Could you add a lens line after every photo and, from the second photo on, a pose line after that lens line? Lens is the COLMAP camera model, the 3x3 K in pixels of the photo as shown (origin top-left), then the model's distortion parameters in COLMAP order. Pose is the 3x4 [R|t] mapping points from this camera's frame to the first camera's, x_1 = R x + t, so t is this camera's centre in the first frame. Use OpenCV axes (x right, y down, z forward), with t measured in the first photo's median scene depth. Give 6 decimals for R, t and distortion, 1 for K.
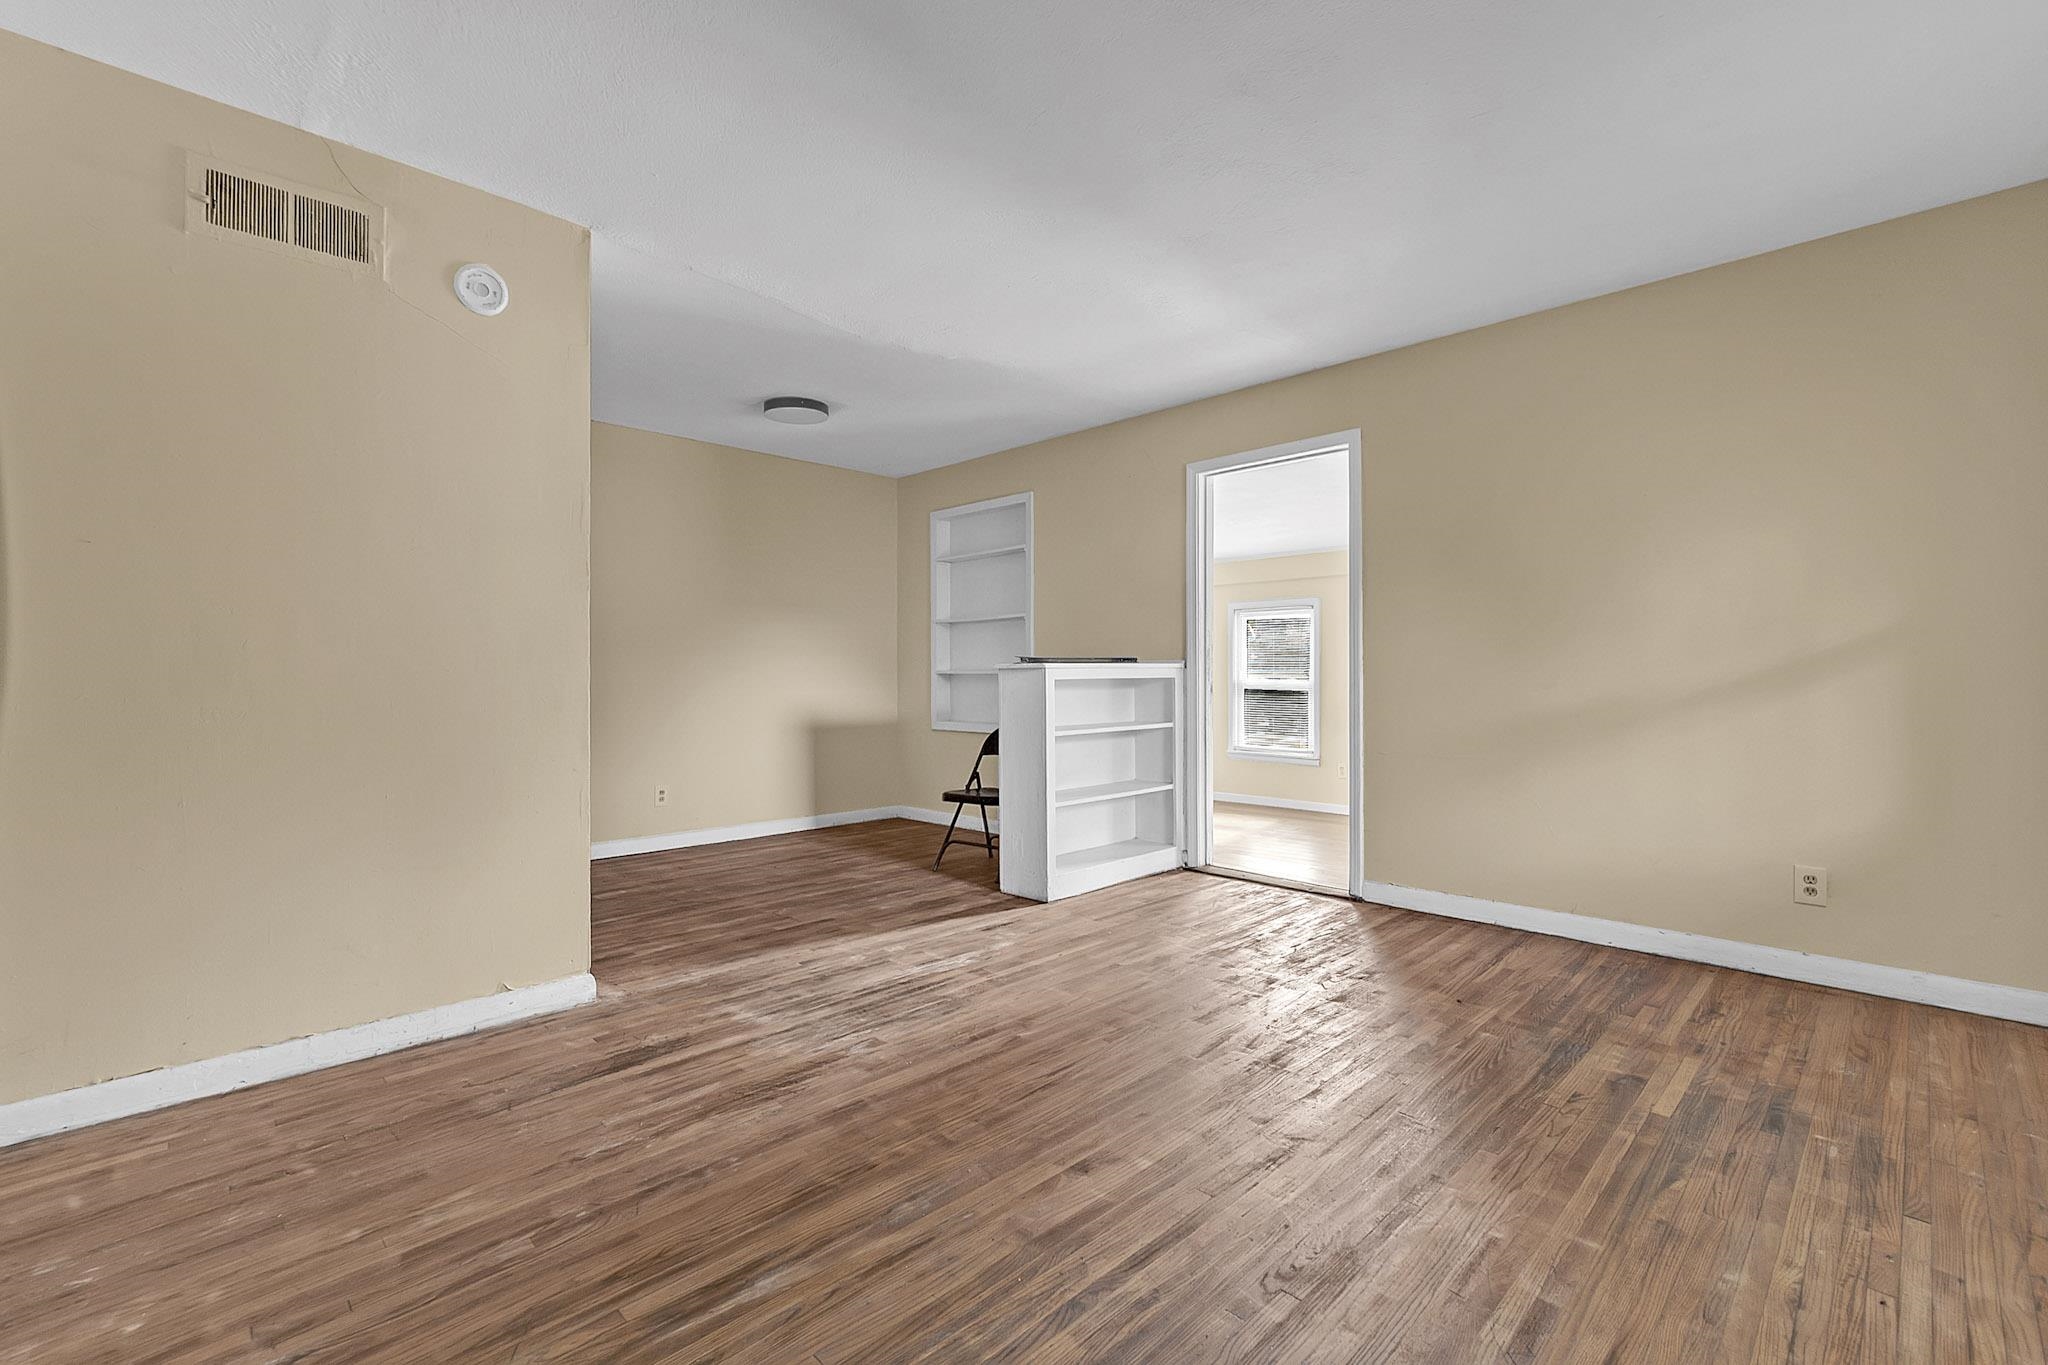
lens RADIAL K [[910.0, 0, 1022.6], [0, 910.0, 676.2], [0, 0, 1]] dist [-0.007715, 0.000507]
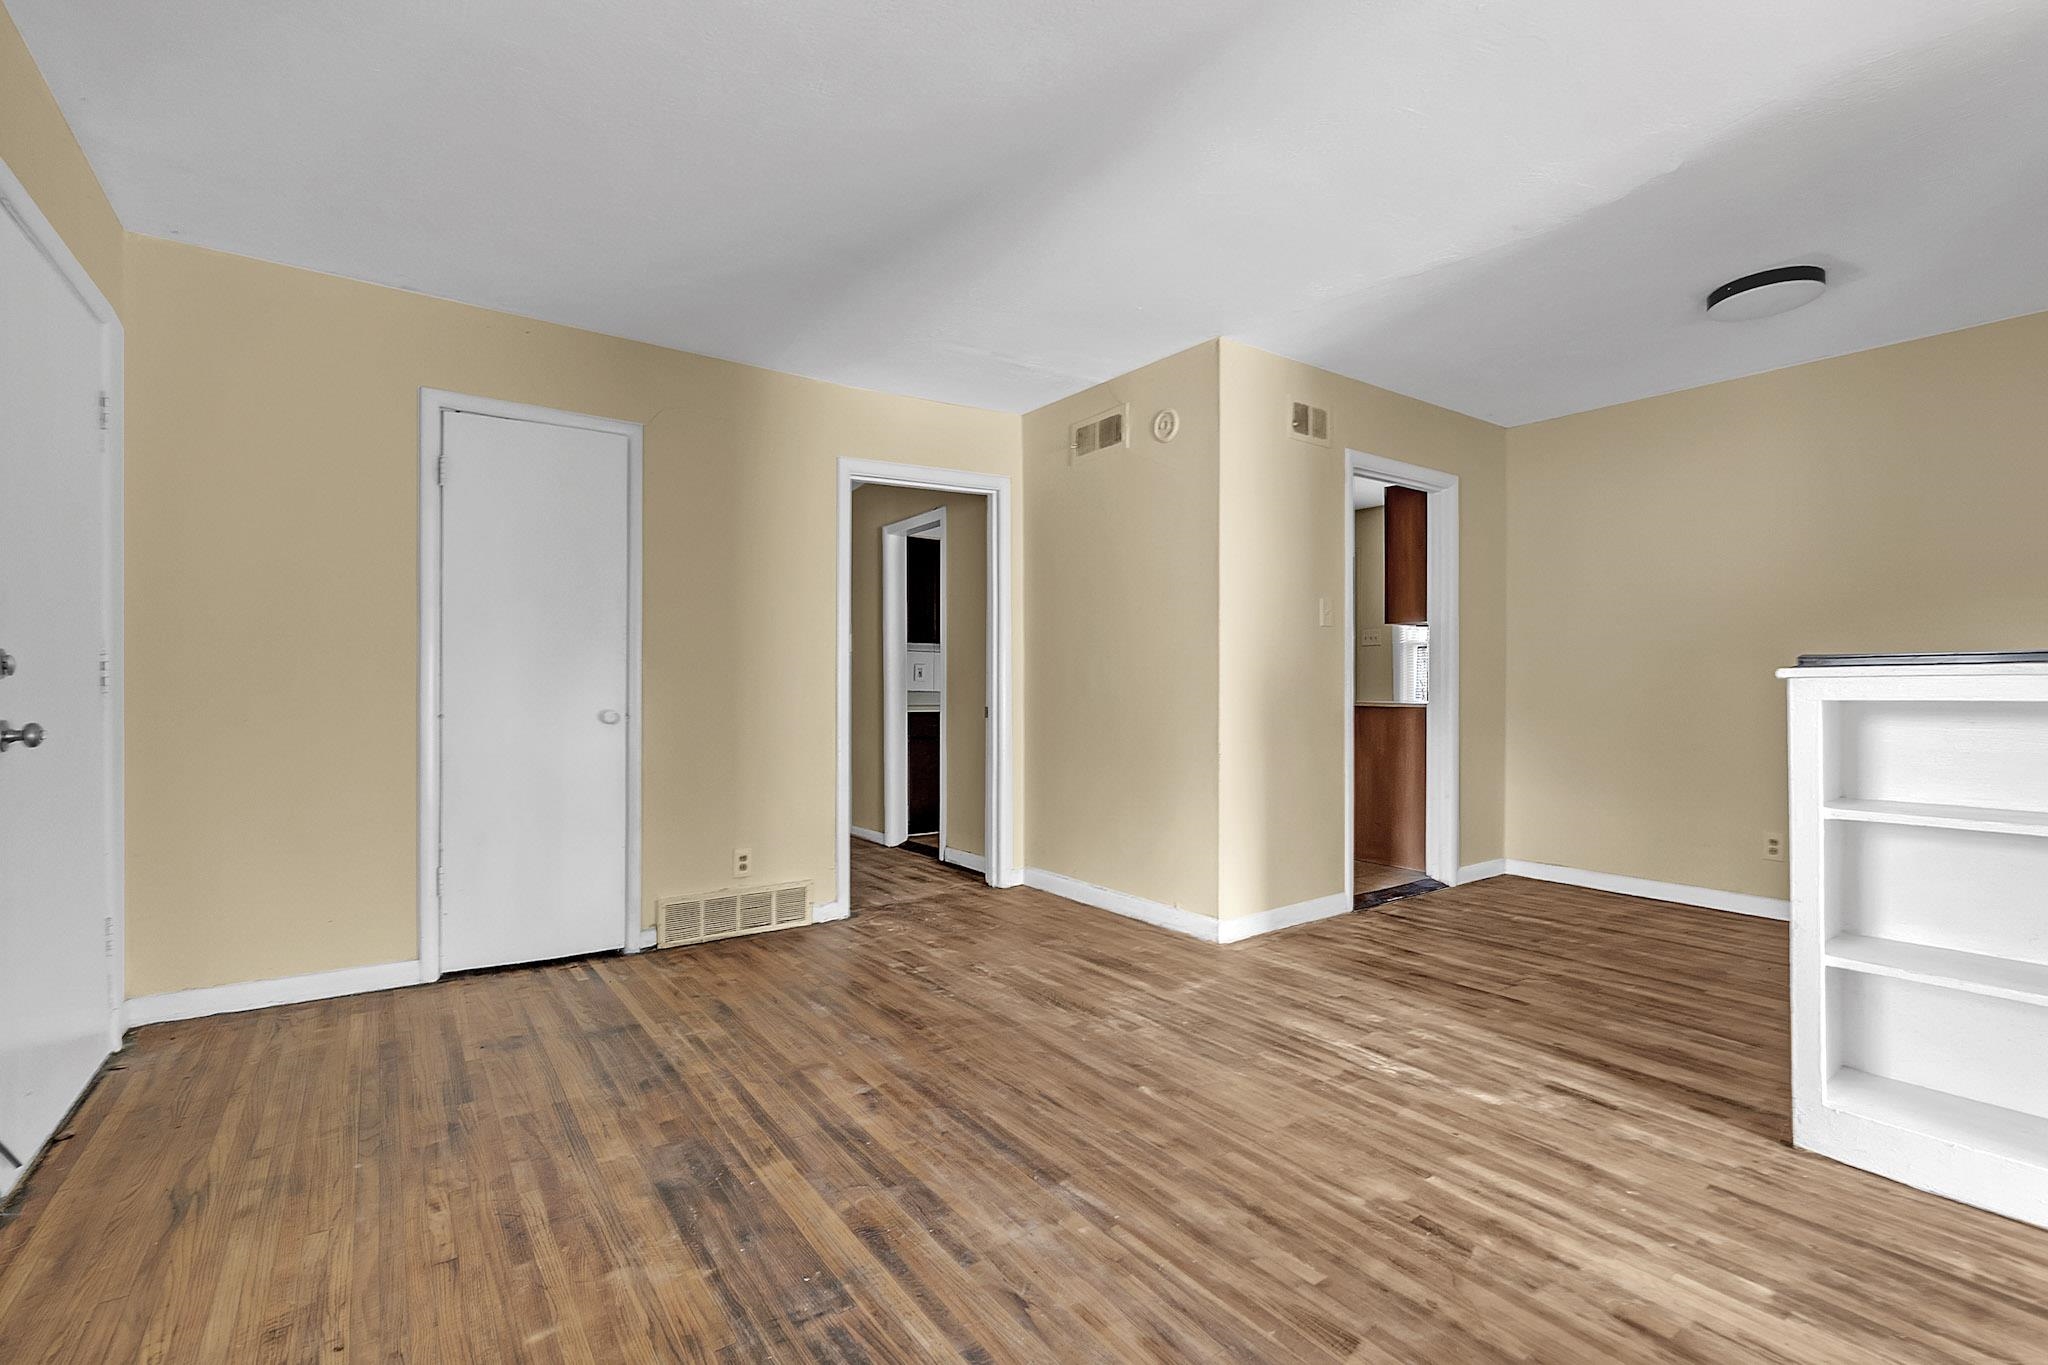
lens RADIAL K [[910.0, 0, 1022.7], [0, 910.0, 685.1], [0, 0, 1]] dist [-0.007715, 0.000507]
pose [[-0.166003, 0.001543, -0.986124, 0.814500], [-0.001500, 0.999997, 0.001817, -0.005845], [0.986124, 0.001781, -0.166001, 0.926008]]
